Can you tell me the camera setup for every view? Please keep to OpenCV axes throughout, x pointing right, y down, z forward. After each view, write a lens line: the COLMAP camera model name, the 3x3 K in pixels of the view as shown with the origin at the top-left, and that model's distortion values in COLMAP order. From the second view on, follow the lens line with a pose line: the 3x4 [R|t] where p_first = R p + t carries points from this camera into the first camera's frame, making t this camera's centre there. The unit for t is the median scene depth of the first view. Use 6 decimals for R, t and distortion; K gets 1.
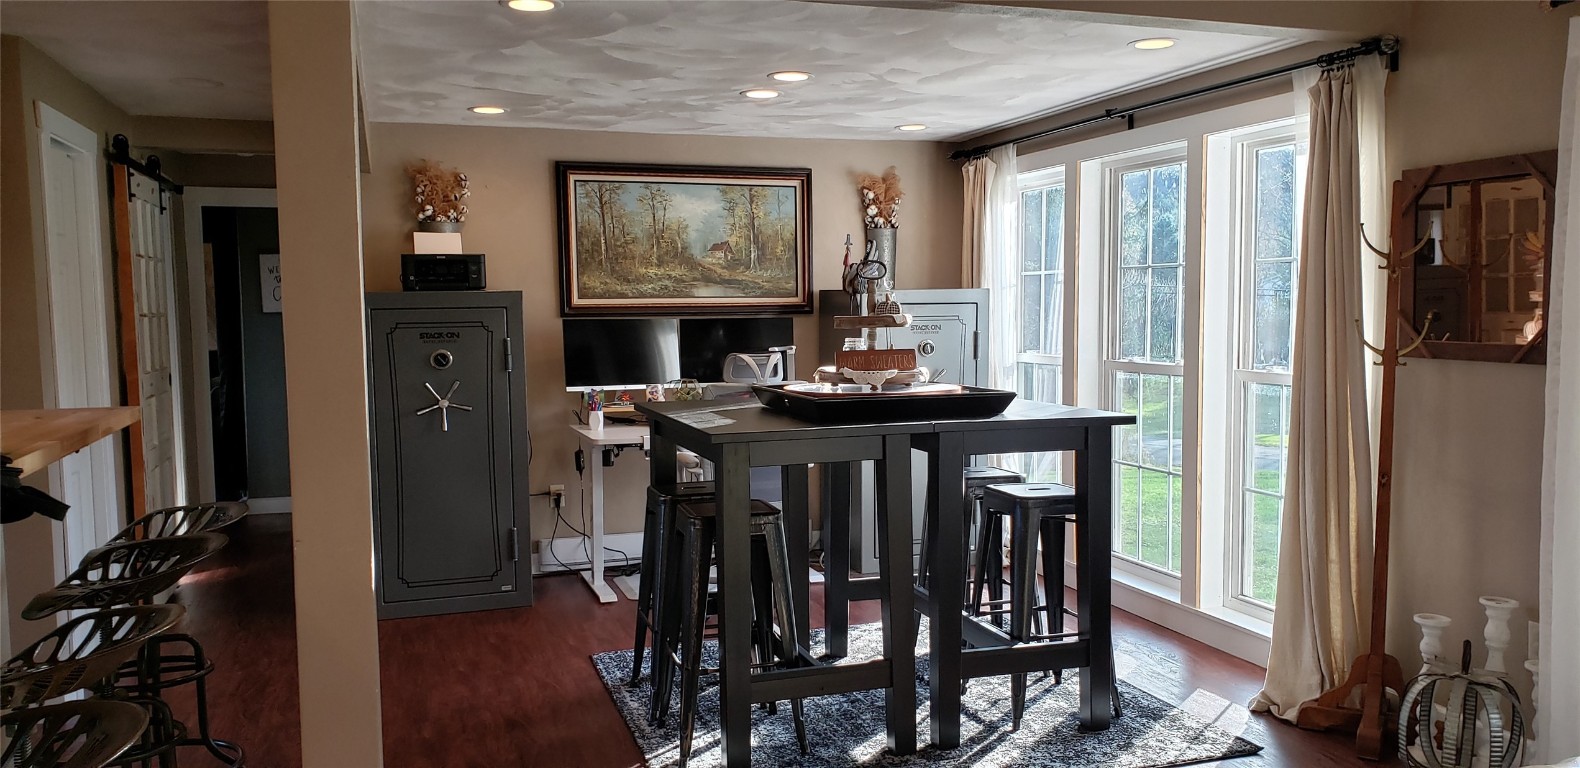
lens RADIAL K [[1207.9, 0, 804.5], [0, 1207.9, 398.2], [0, 0, 1]] dist [0.122587, -0.202238]
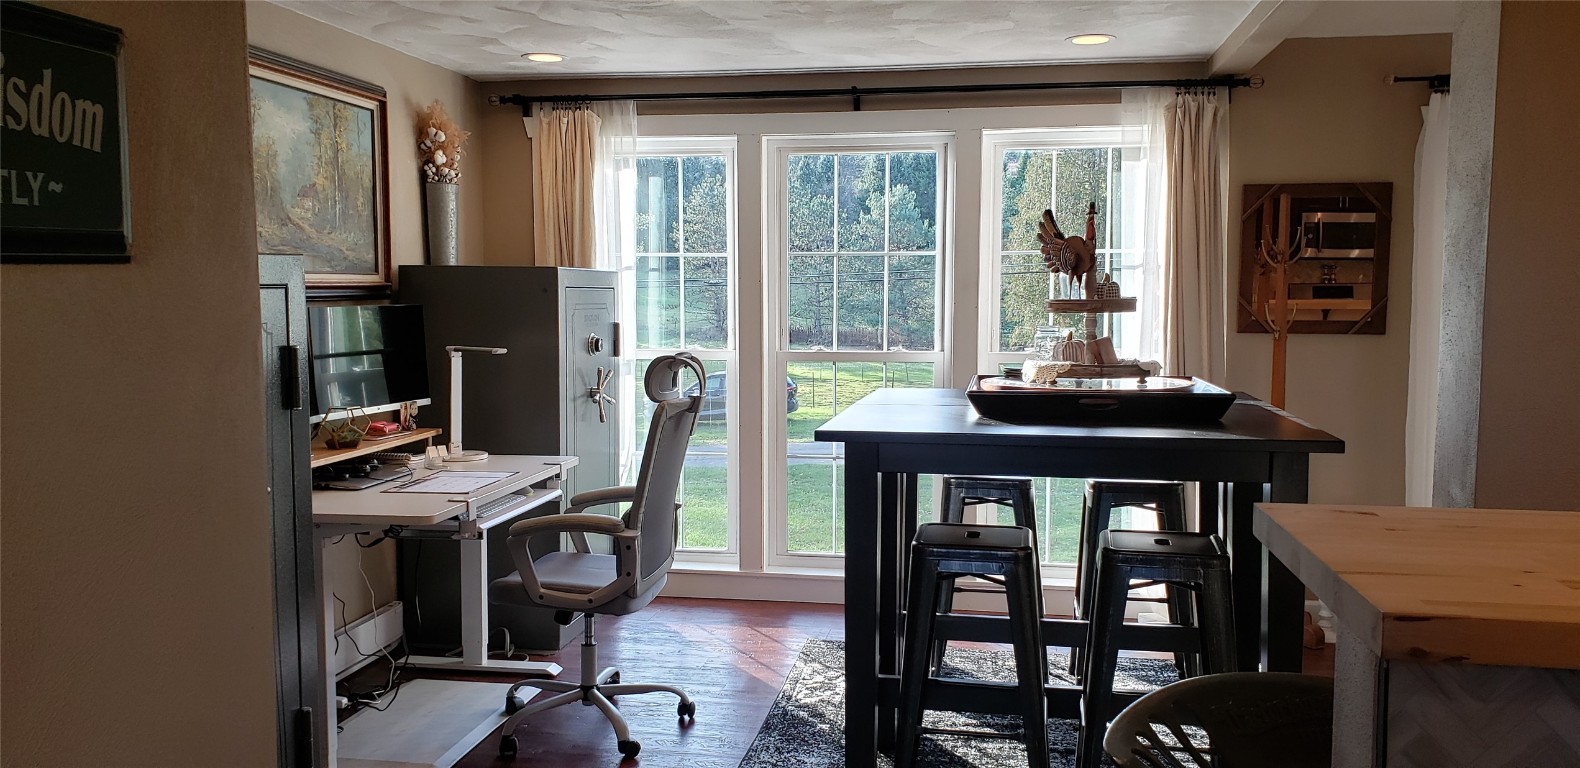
lens RADIAL K [[1207.9, 0, 804.5], [0, 1207.9, 398.2], [0, 0, 1]] dist [0.122587, -0.202238]
pose [[0.507773, -0.066092, 0.858952, -0.492447], [0.058876, 0.997384, 0.041939, -0.030122], [-0.859477, 0.029276, 0.510336, 0.460547]]
